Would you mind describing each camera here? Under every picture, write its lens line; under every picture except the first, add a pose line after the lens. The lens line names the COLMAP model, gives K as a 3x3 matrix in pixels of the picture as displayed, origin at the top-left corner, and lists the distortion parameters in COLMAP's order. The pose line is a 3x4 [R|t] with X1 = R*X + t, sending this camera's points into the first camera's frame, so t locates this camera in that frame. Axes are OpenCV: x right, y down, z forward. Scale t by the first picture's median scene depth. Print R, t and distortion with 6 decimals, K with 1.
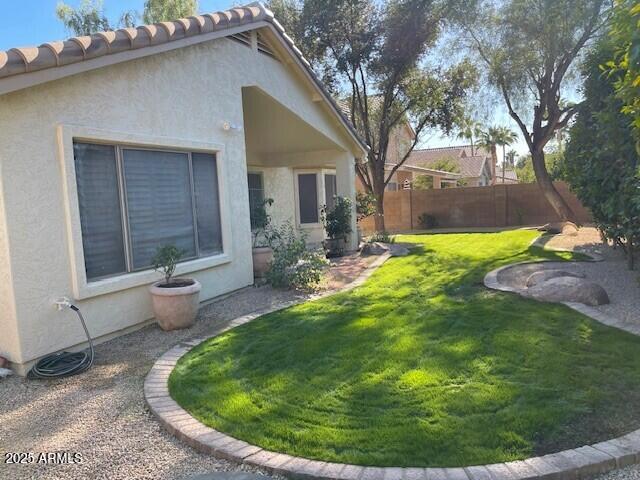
lens RADIAL K [[485.4, 0, 322.5], [0, 485.4, 242.4], [0, 0, 1]] dist [0.020594, -0.030395]
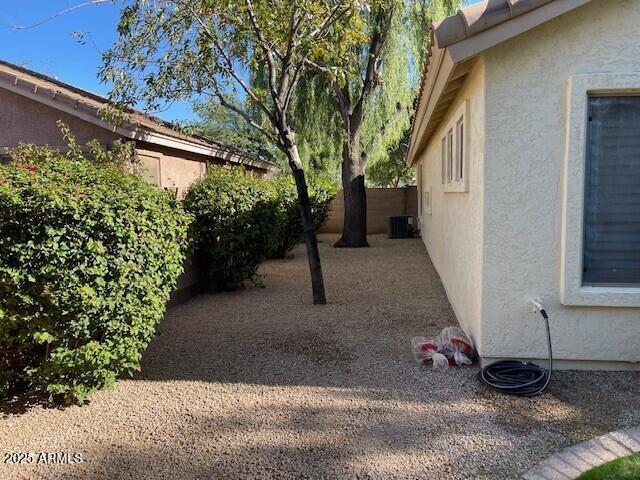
lens RADIAL K [[485.4, 0, 321.5], [0, 485.4, 242.0], [0, 0, 1]] dist [0.020594, -0.030395]
pose [[0.284489, 0.140061, -0.948393, 0.113532], [-0.090754, 0.988762, 0.118800, -0.039530], [0.954374, 0.052273, 0.294003, 0.413524]]
